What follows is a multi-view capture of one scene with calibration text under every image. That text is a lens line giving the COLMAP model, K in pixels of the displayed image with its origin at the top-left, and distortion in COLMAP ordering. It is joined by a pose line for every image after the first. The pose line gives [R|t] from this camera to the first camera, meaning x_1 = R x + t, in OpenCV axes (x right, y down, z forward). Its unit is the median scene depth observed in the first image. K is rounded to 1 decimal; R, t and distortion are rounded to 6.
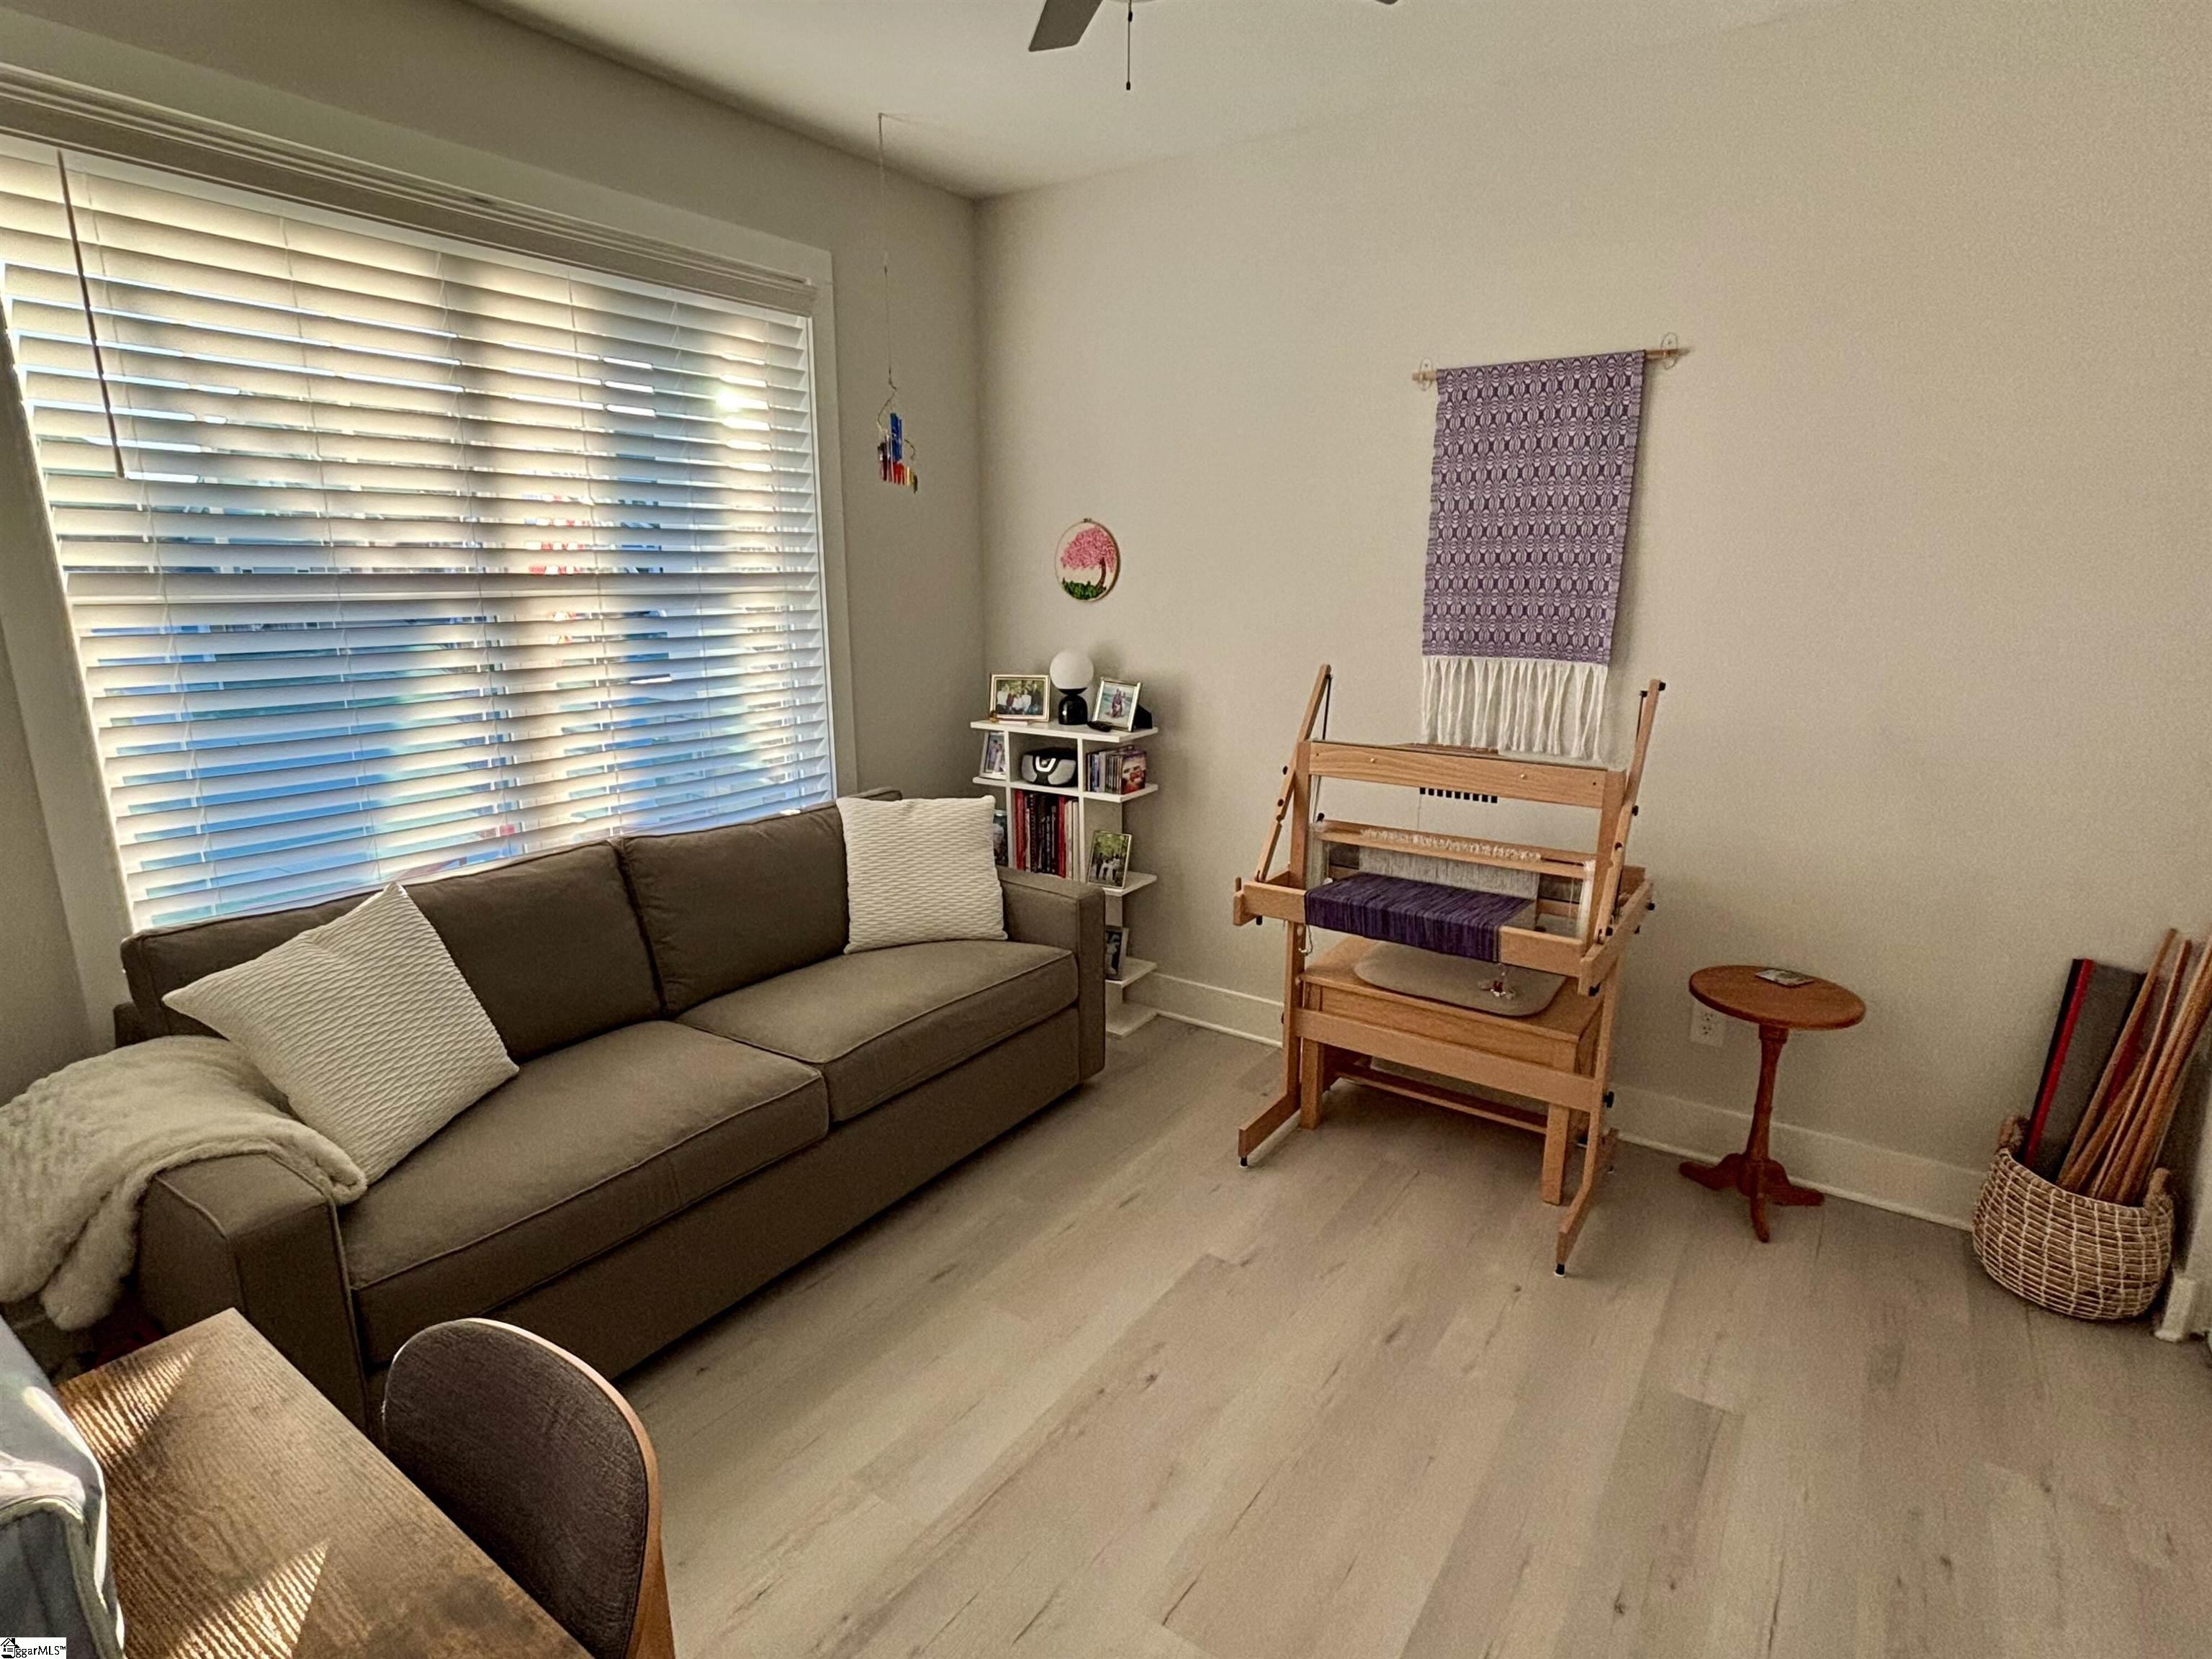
lens RADIAL K [[1109.3, 0, 1119.0], [0, 1109.3, 828.1], [0, 0, 1]] dist [0.002387, 0.000118]
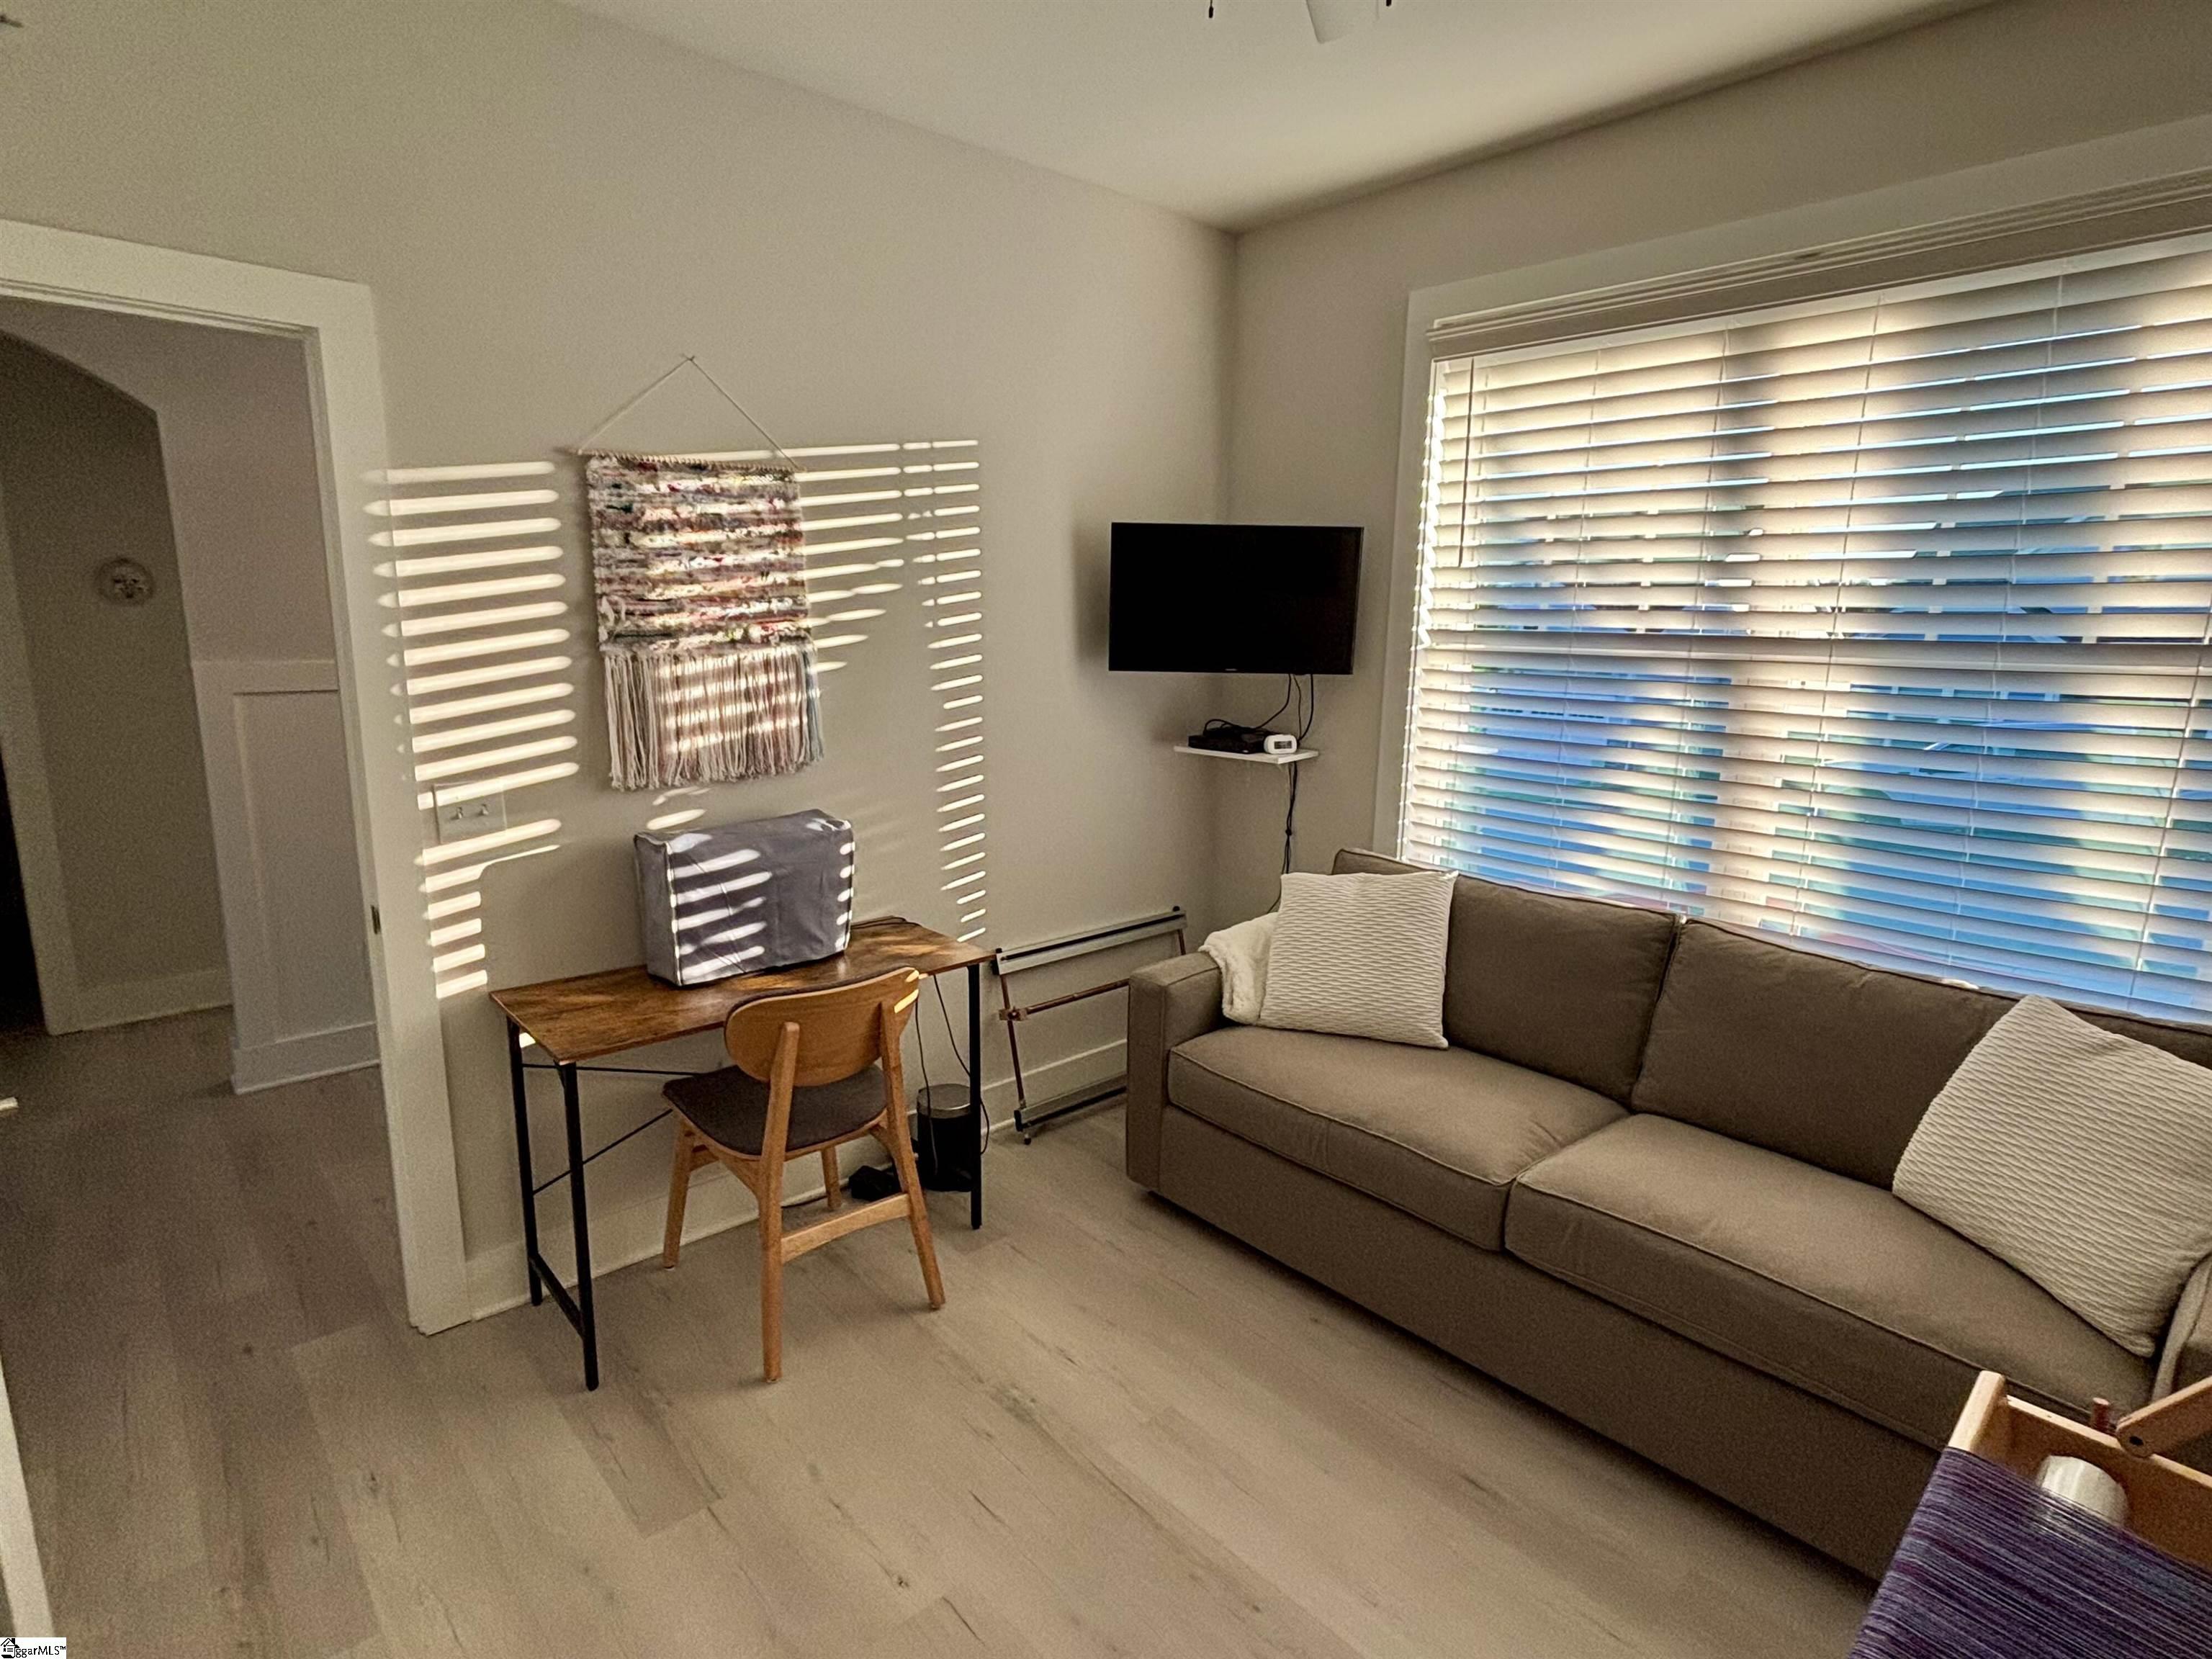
lens RADIAL K [[1109.3, 0, 1115.6], [0, 1109.3, 835.5], [0, 0, 1]] dist [0.002387, 0.000118]
pose [[-0.211141, 0.182610, -0.960246, 0.578675], [-0.242116, 0.942009, 0.232378, -0.168801], [0.946995, 0.281556, -0.154684, 0.726619]]
